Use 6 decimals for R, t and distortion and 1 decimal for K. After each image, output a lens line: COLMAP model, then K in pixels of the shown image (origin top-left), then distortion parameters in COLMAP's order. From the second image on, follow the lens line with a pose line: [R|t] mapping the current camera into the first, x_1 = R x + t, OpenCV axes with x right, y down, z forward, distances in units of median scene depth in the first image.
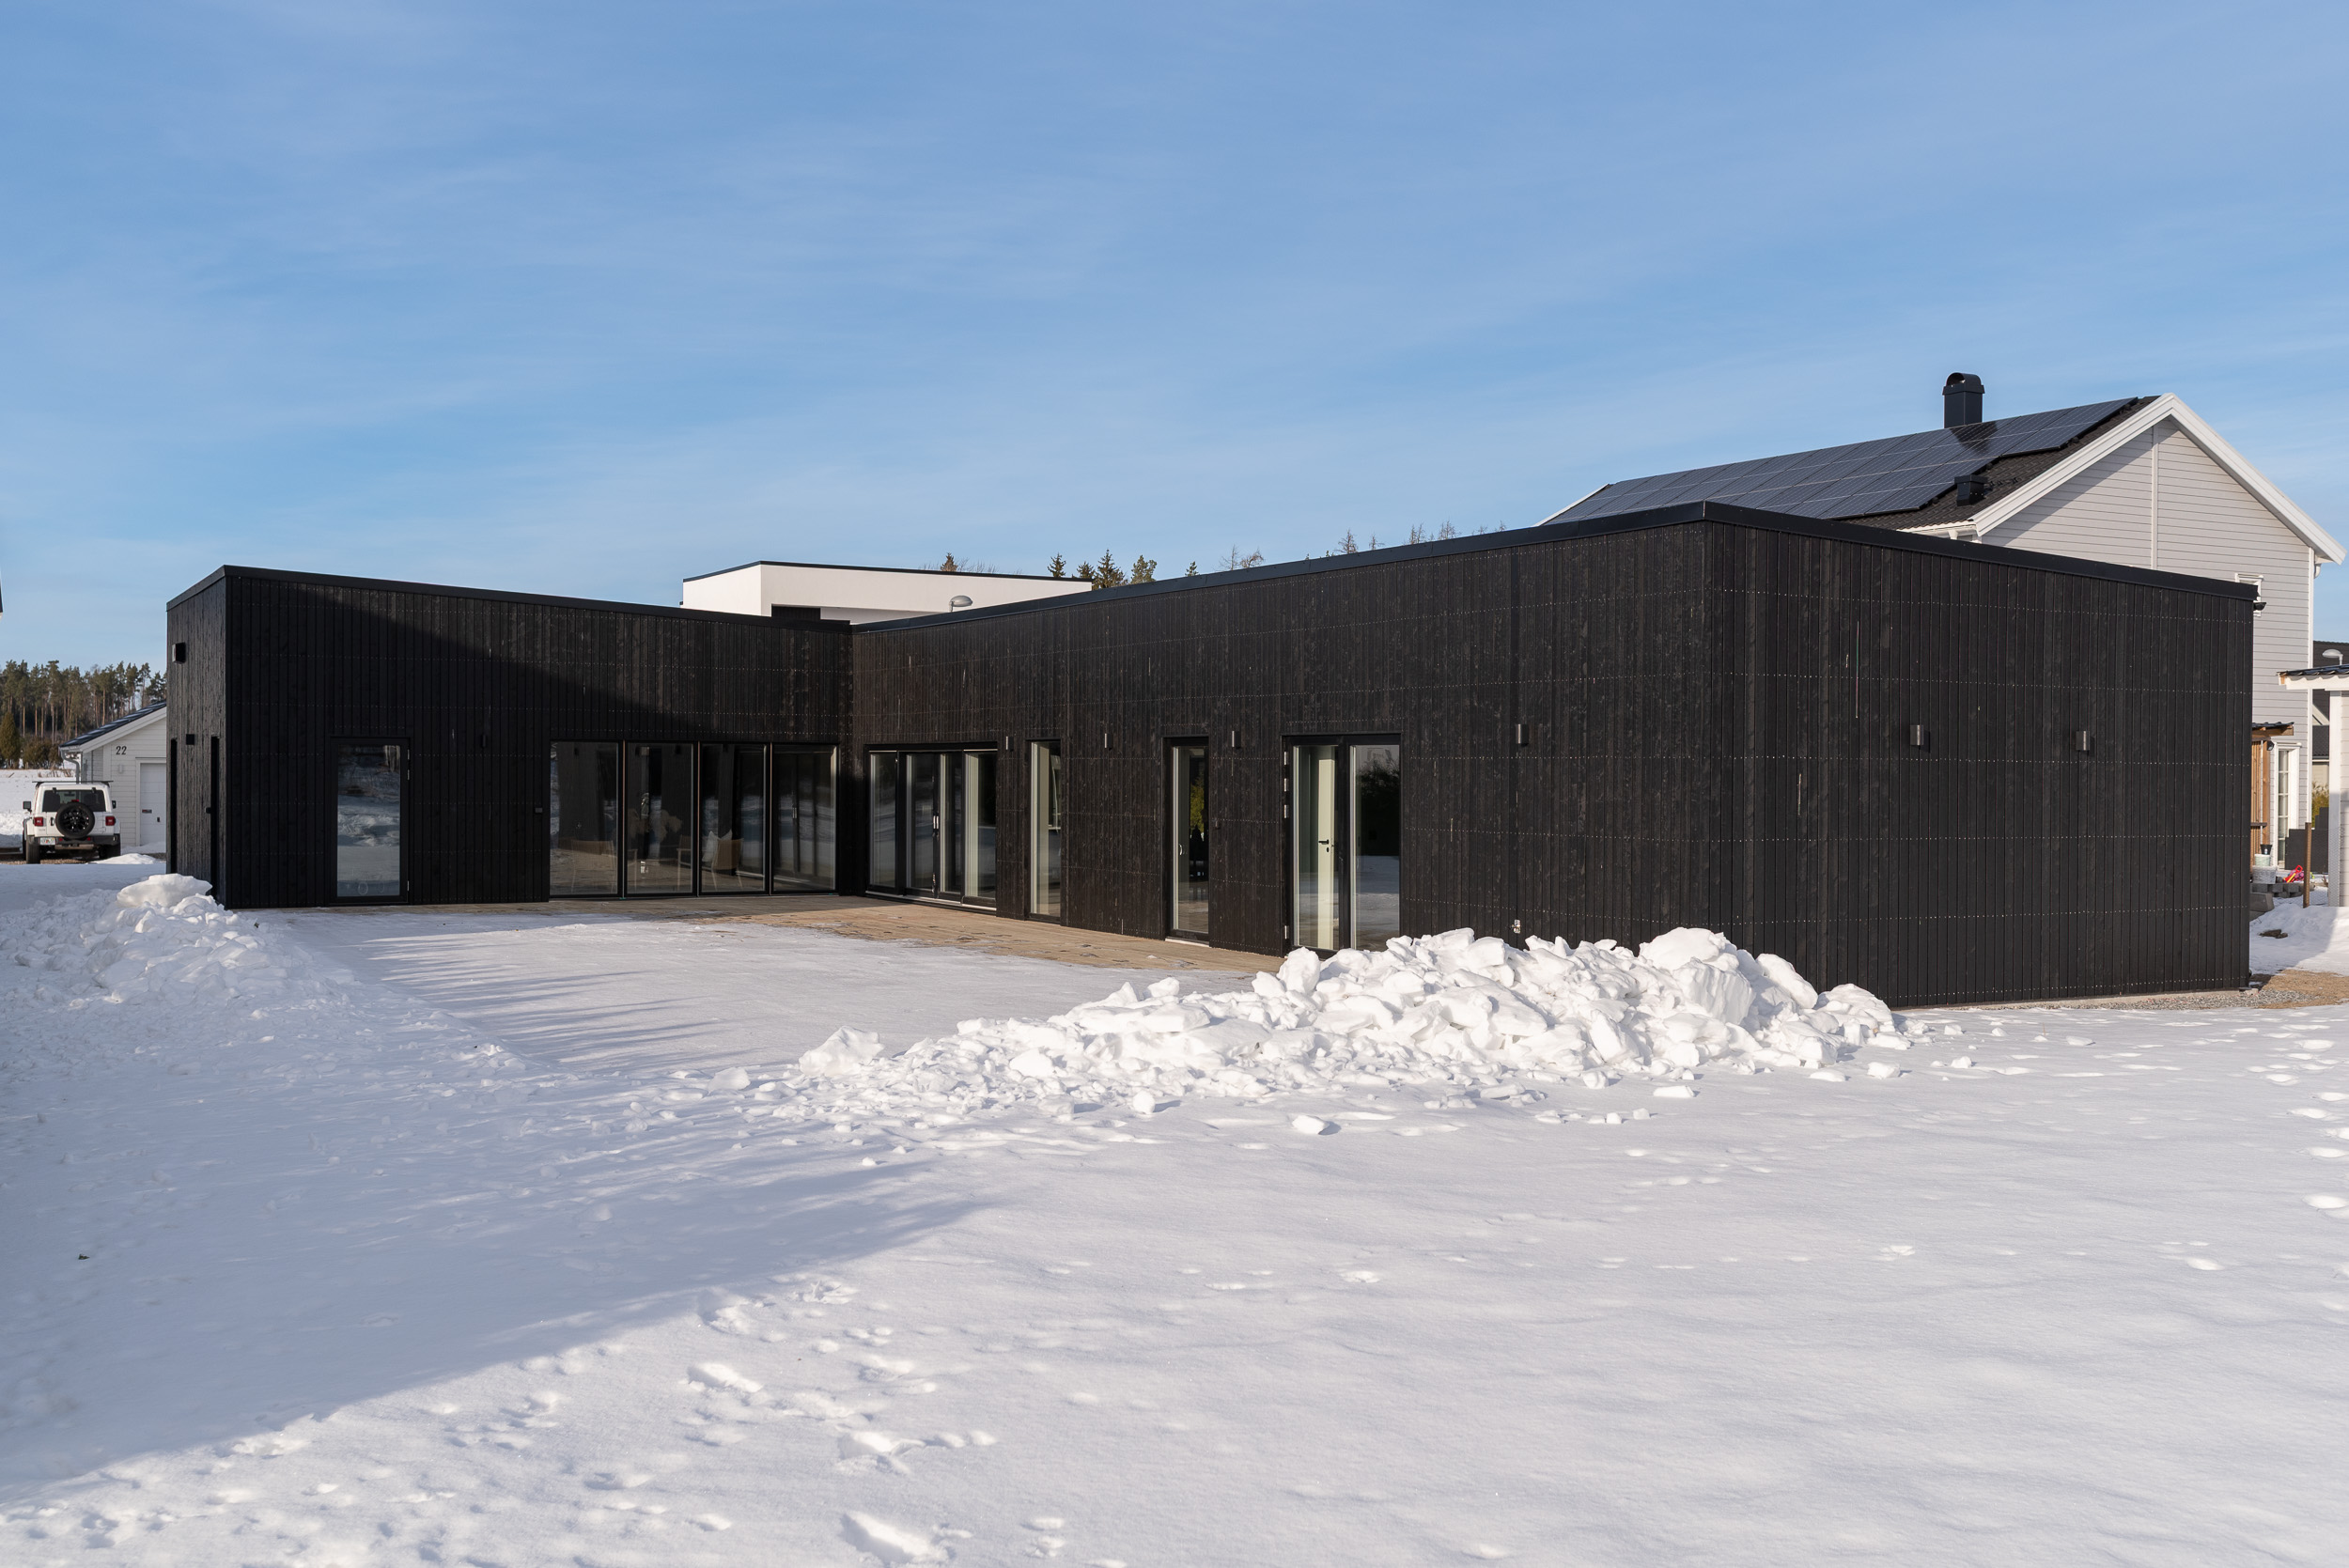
lens RADIAL K [[2426.1, 0, 1173.6], [0, 2426.1, 784.3], [0, 0, 1]] dist [0.020342, 0.000000]
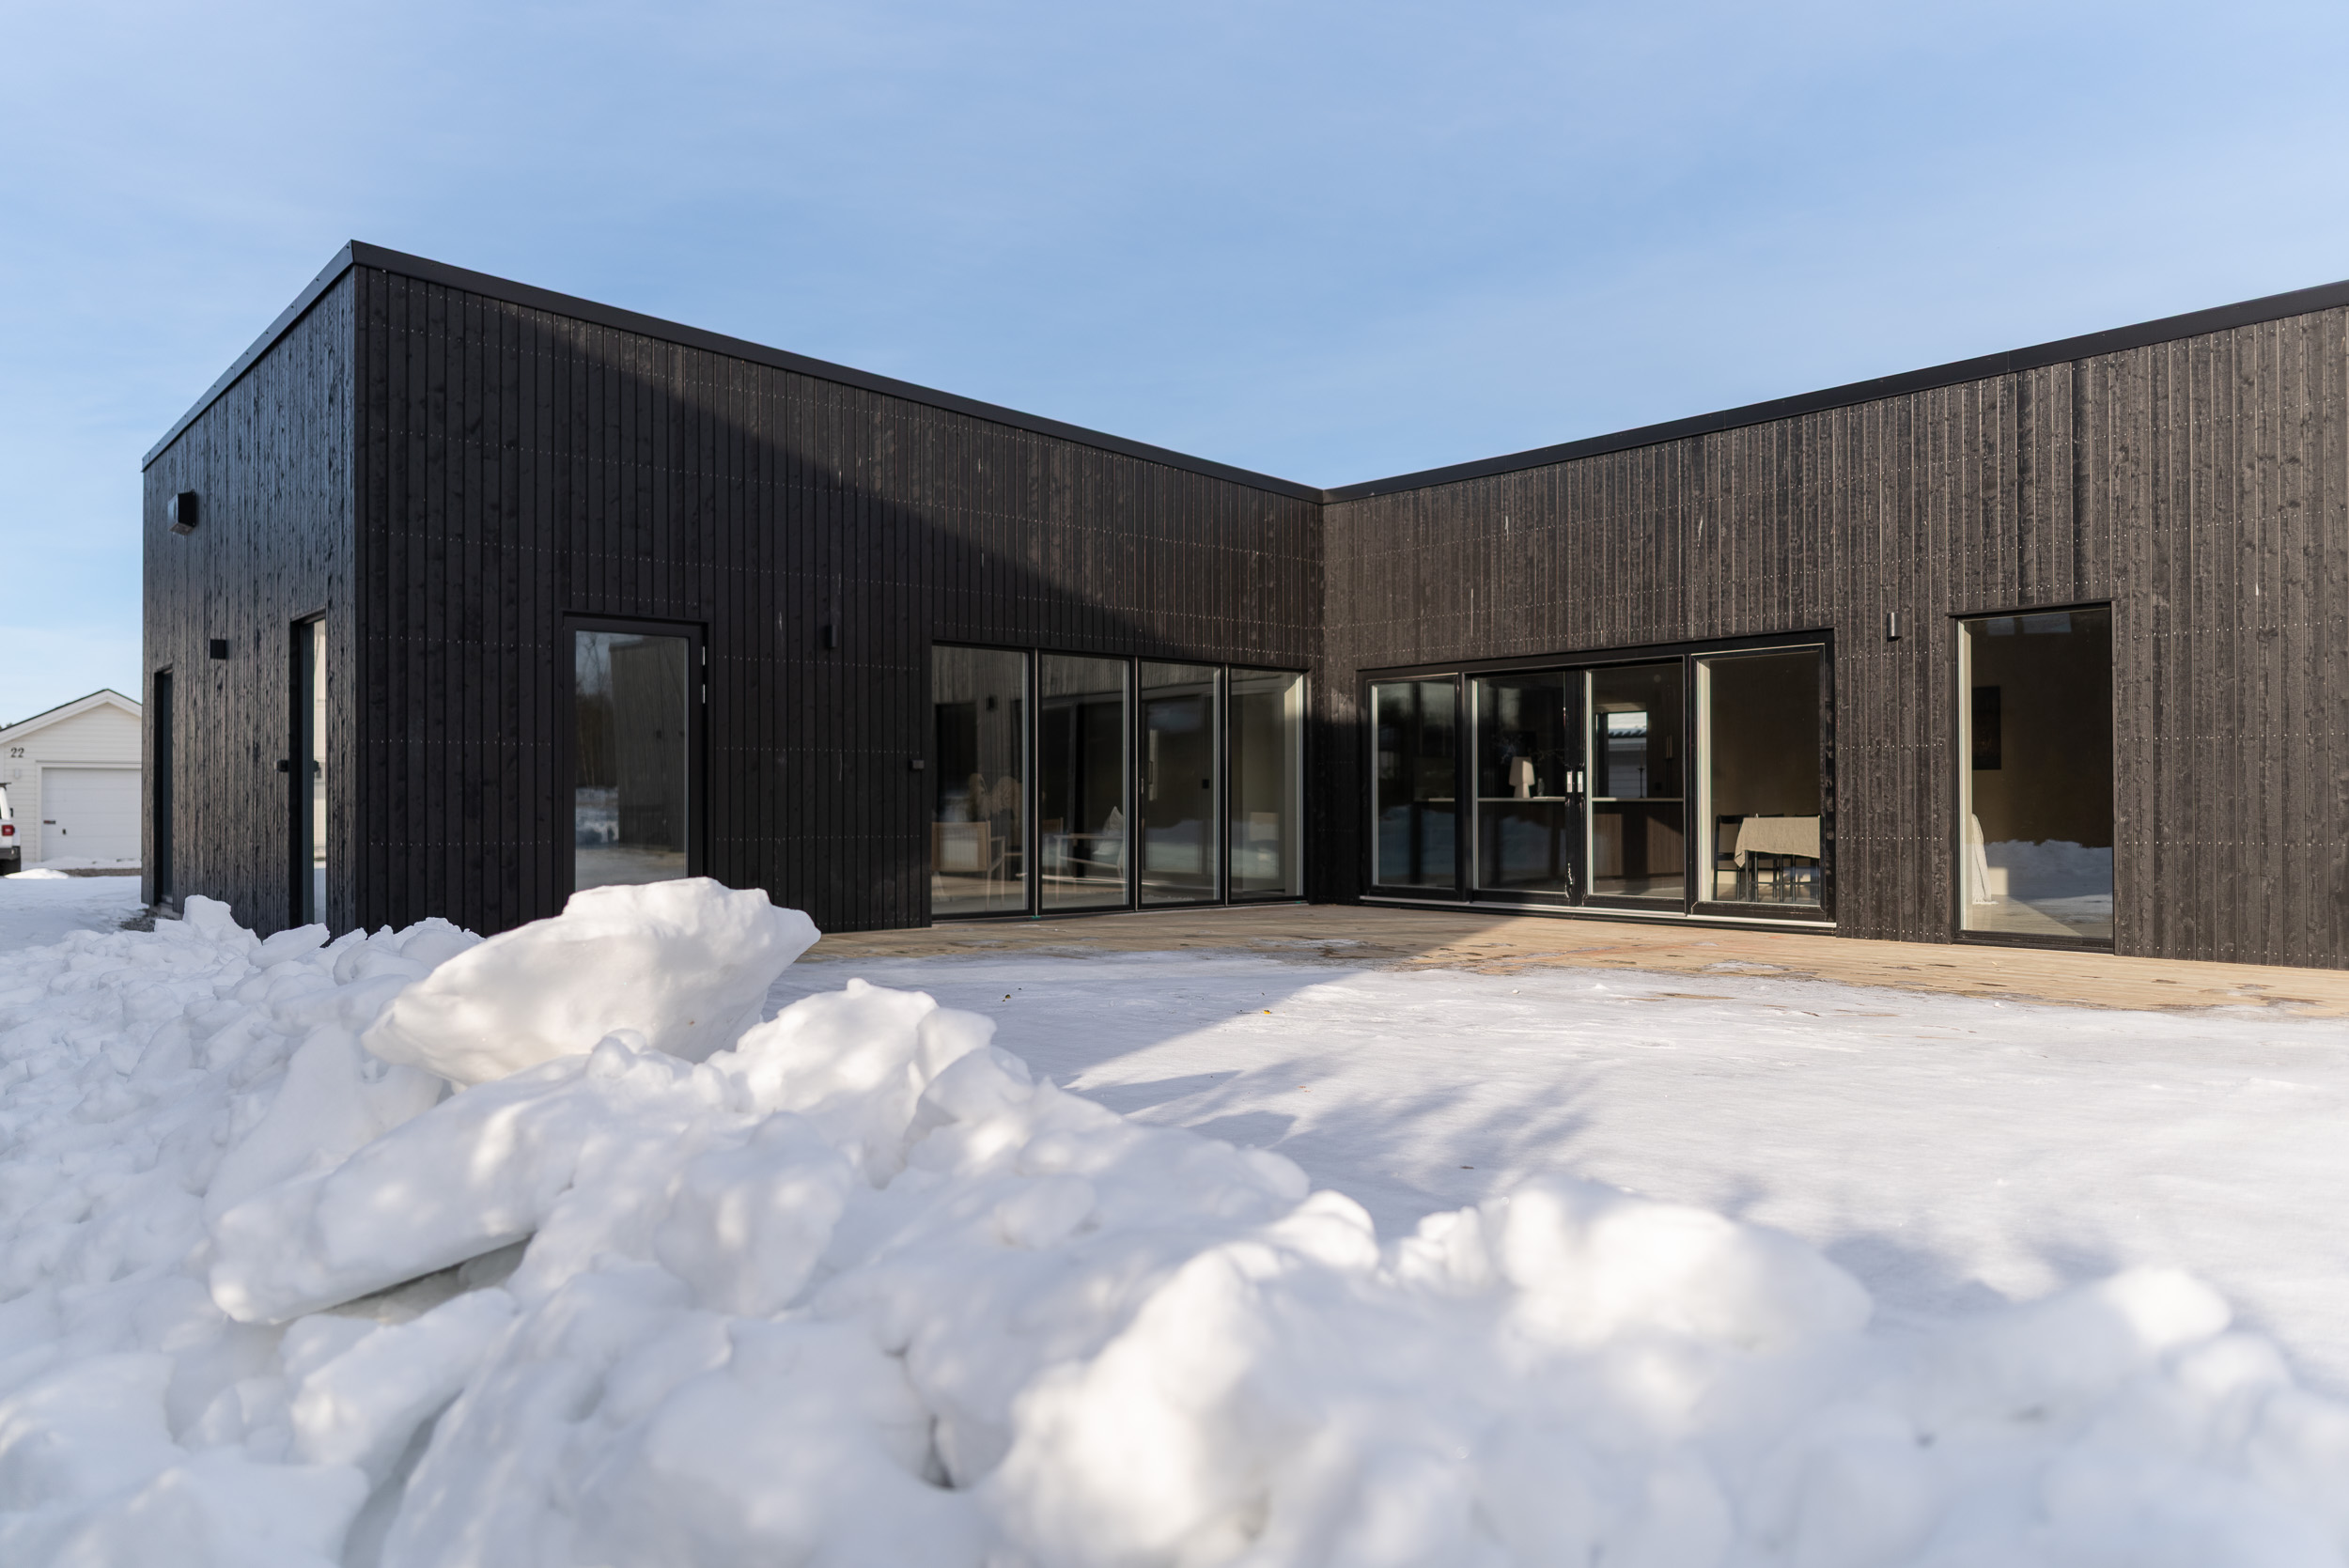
lens RADIAL K [[1645.3, 0, 1176.3], [0, 1645.3, 786.6], [0, 0, 1]] dist [0.000323, 0.000745]
pose [[0.976134, -0.005846, 0.217089, -0.284229], [0.009635, 0.999819, -0.016399, 0.022538], [-0.216954, 0.018099, 0.976014, 0.611555]]
